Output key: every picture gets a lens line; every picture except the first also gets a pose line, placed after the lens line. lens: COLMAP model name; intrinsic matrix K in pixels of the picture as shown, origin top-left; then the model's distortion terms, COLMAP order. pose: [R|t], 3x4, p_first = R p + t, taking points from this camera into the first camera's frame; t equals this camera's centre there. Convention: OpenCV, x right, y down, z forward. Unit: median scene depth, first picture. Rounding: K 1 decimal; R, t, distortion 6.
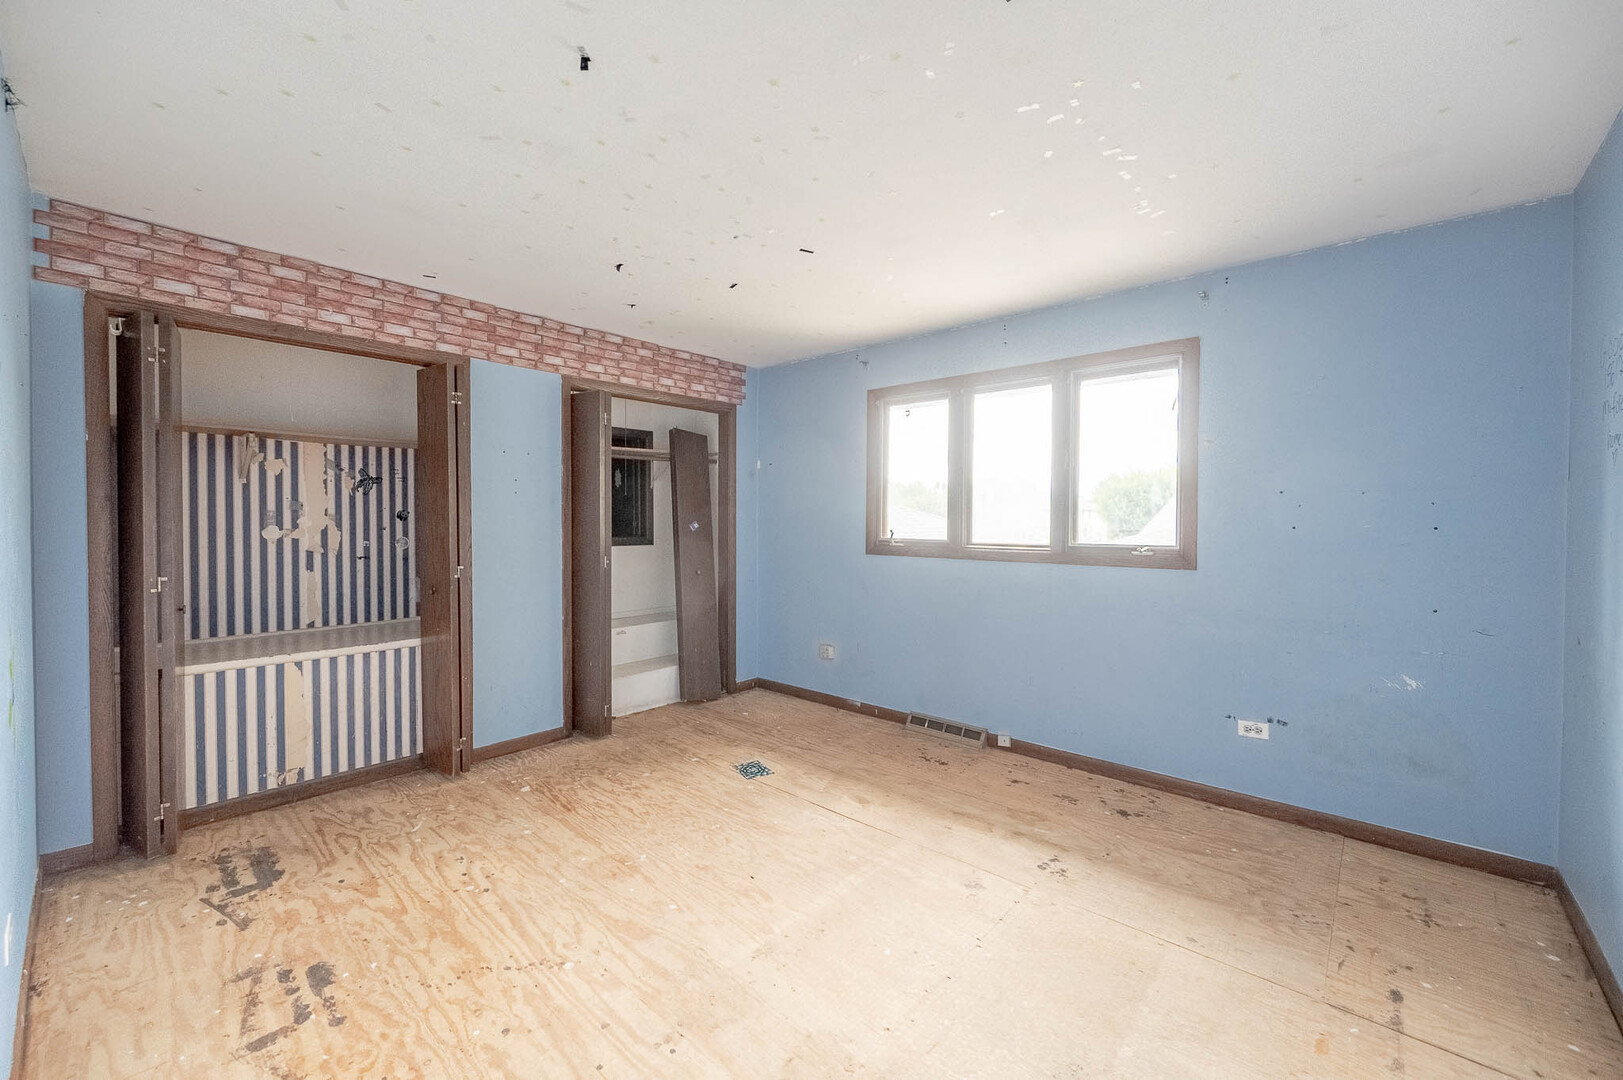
lens RADIAL K [[665.0, 0, 776.4], [0, 665.0, 533.9], [0, 0, 1]] dist [-0.001602, -0.000088]
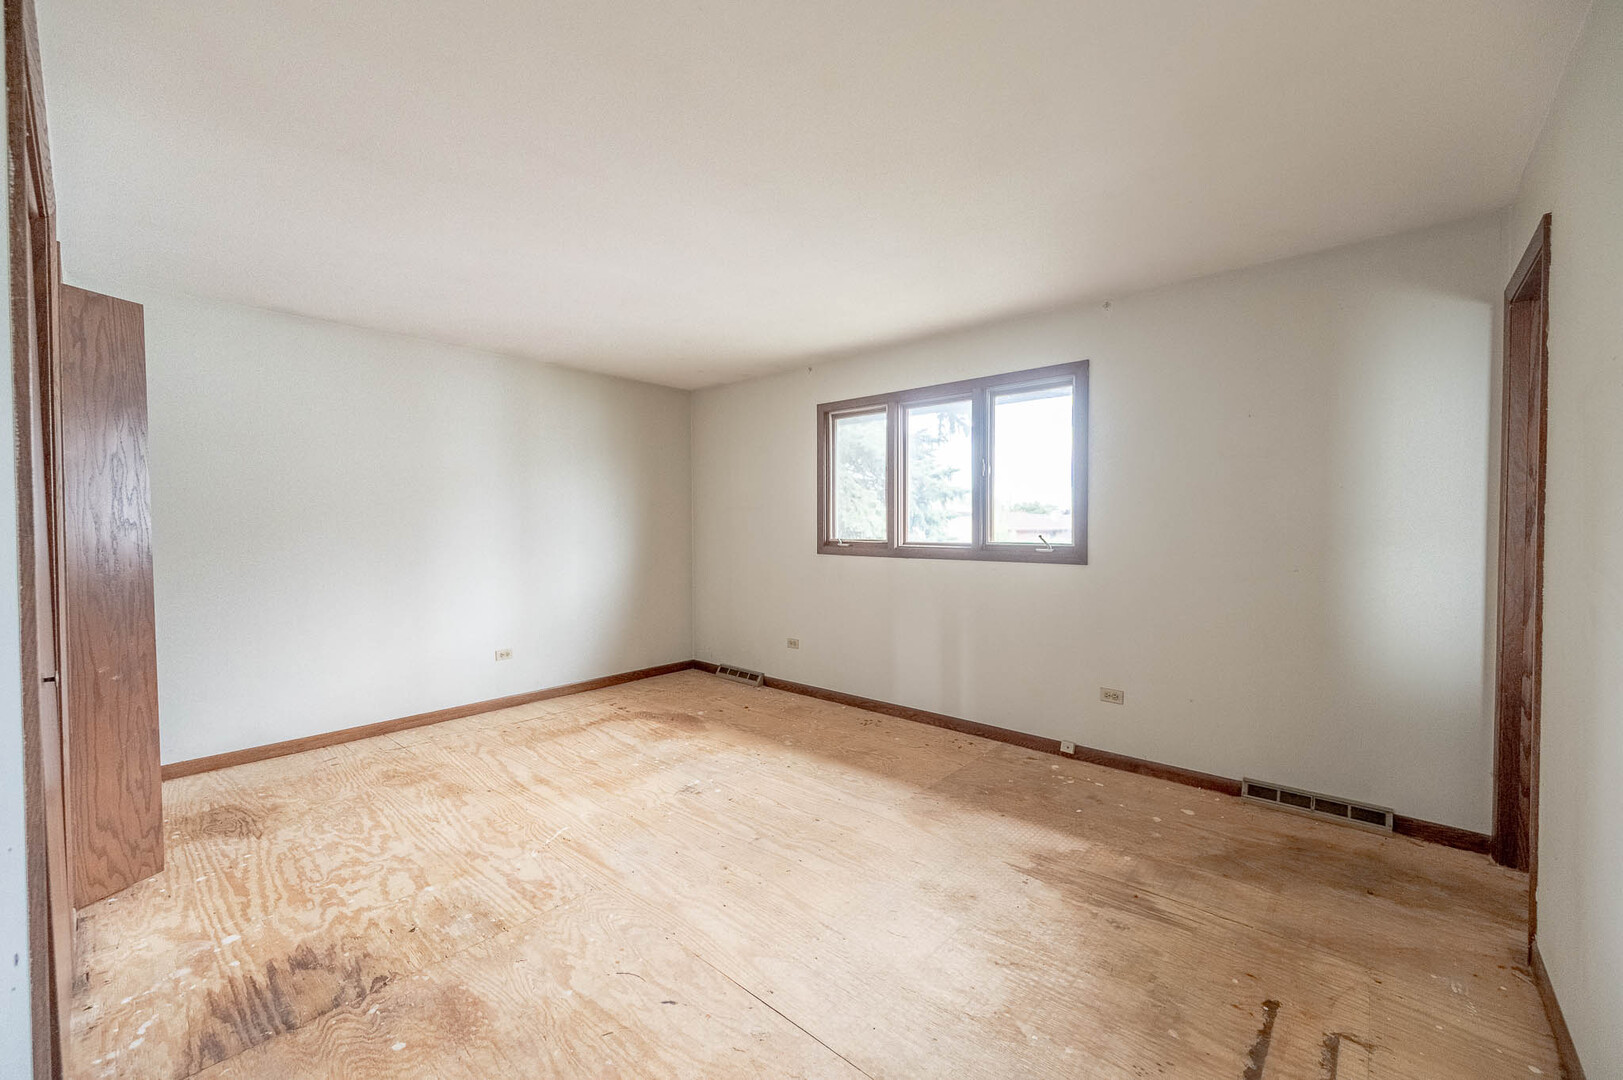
lens RADIAL K [[640.9, 0, 811.5], [0, 640.9, 540.0], [0, 0, 1]] dist [0.001973, 0.000248]
pose [[0.998939, -0.009626, 0.045046, 0.087856], [0.009380, 0.999940, 0.005656, 0.002617], [-0.045098, -0.005227, 0.998969, -0.081813]]
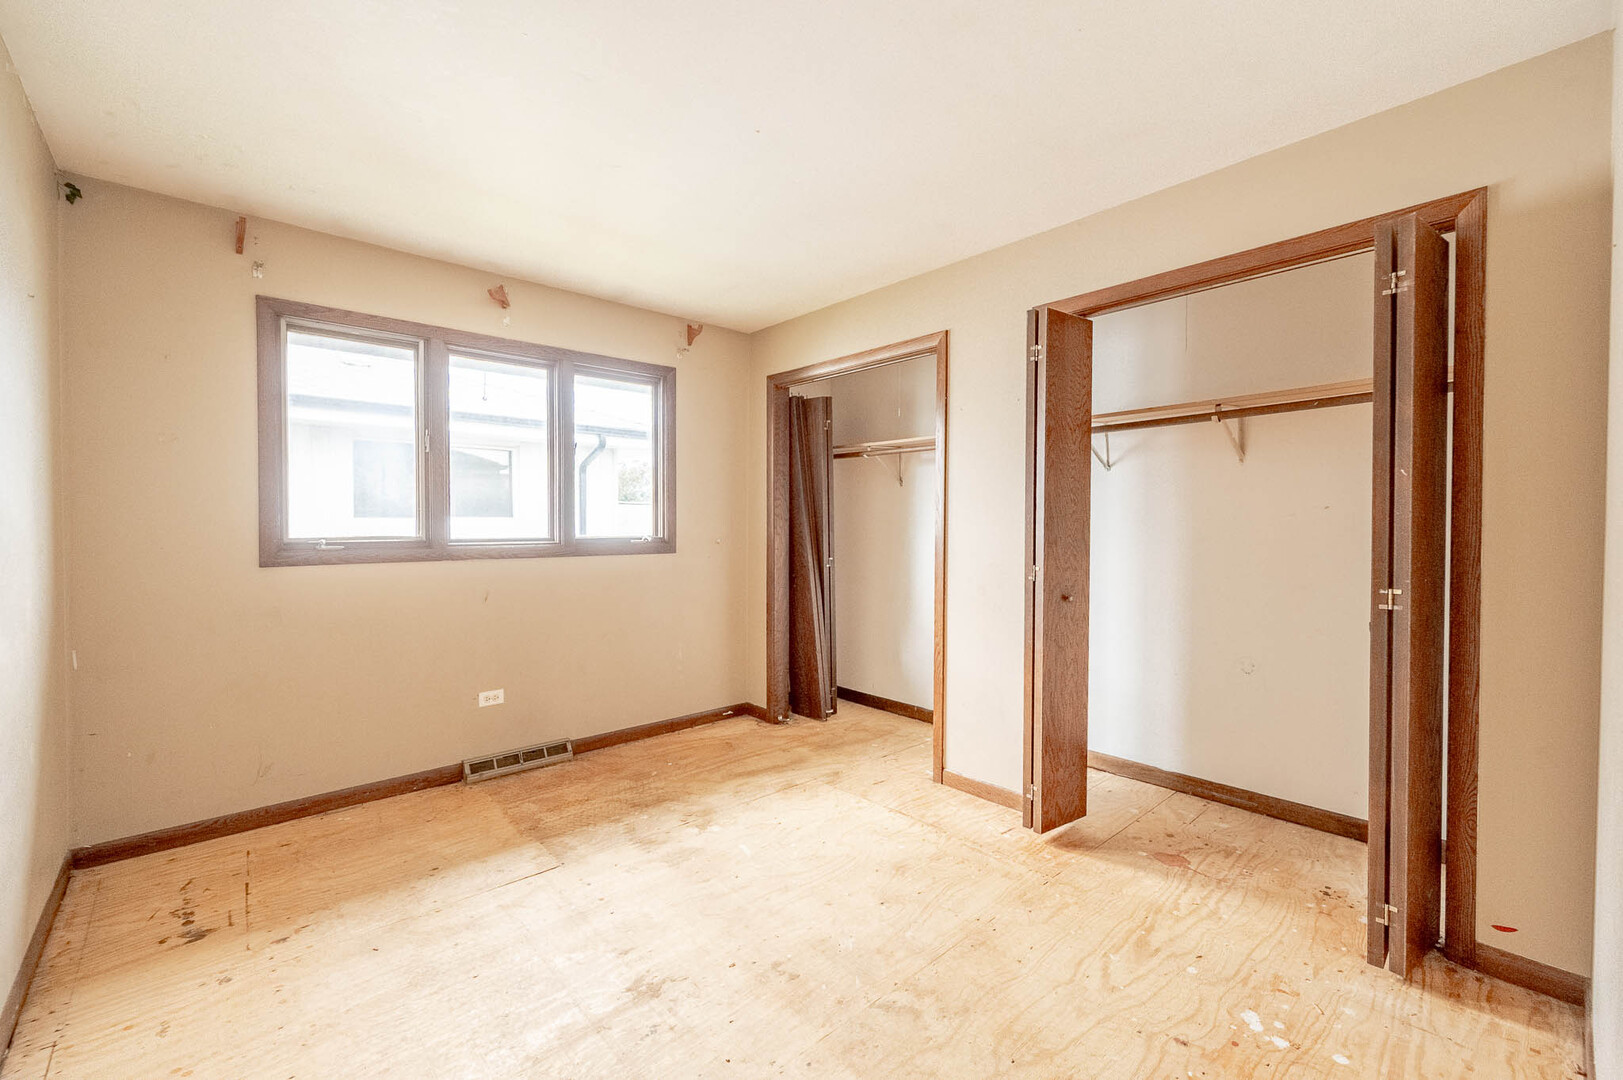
lens RADIAL K [[684.9, 0, 811.5], [0, 684.9, 540.0], [0, 0, 1]] dist [0.000042, 0.000045]
pose [[0.072390, -0.037870, 0.996657, -0.562582], [0.010354, 0.999254, 0.037216, -0.014004], [-0.997323, 0.007625, 0.072728, 0.544640]]
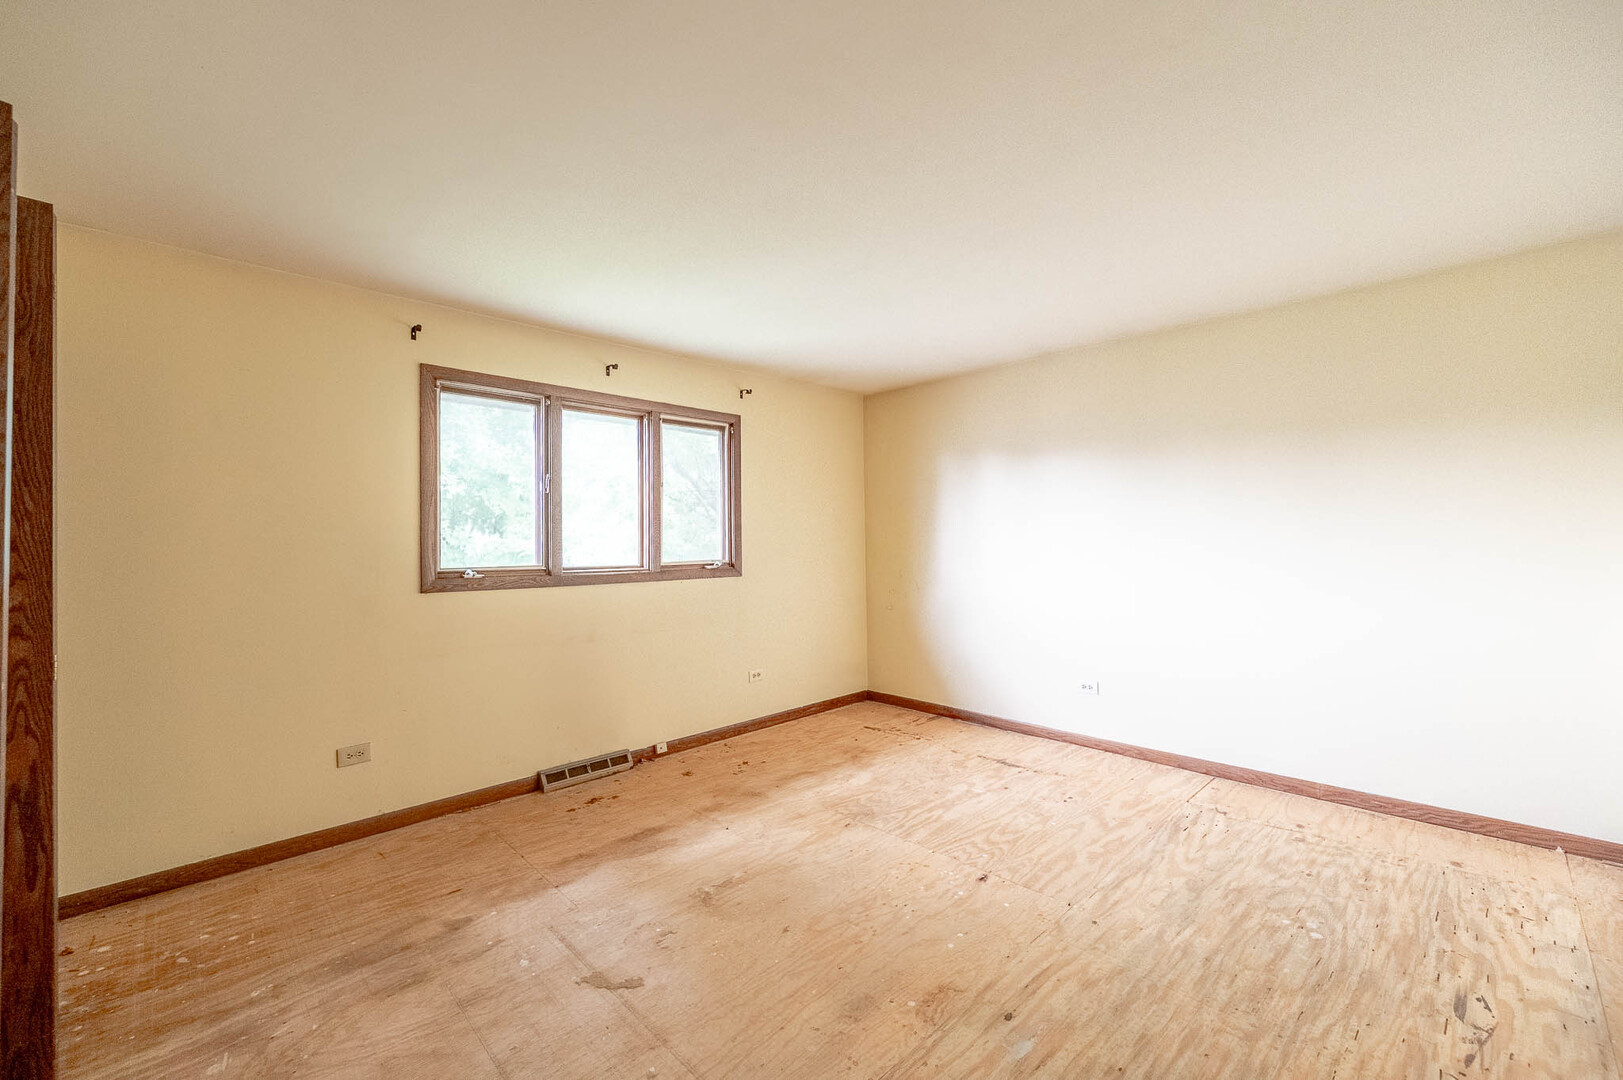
lens RADIAL K [[684.9, 0, 811.5], [0, 684.9, 540.0], [0, 0, 1]] dist [0.000042, 0.000045]
pose [[0.005011, -0.000601, 0.999987, -0.737028], [0.029621, 0.999561, 0.000452, -0.017480], [-0.999549, 0.029618, 0.005027, 0.707355]]
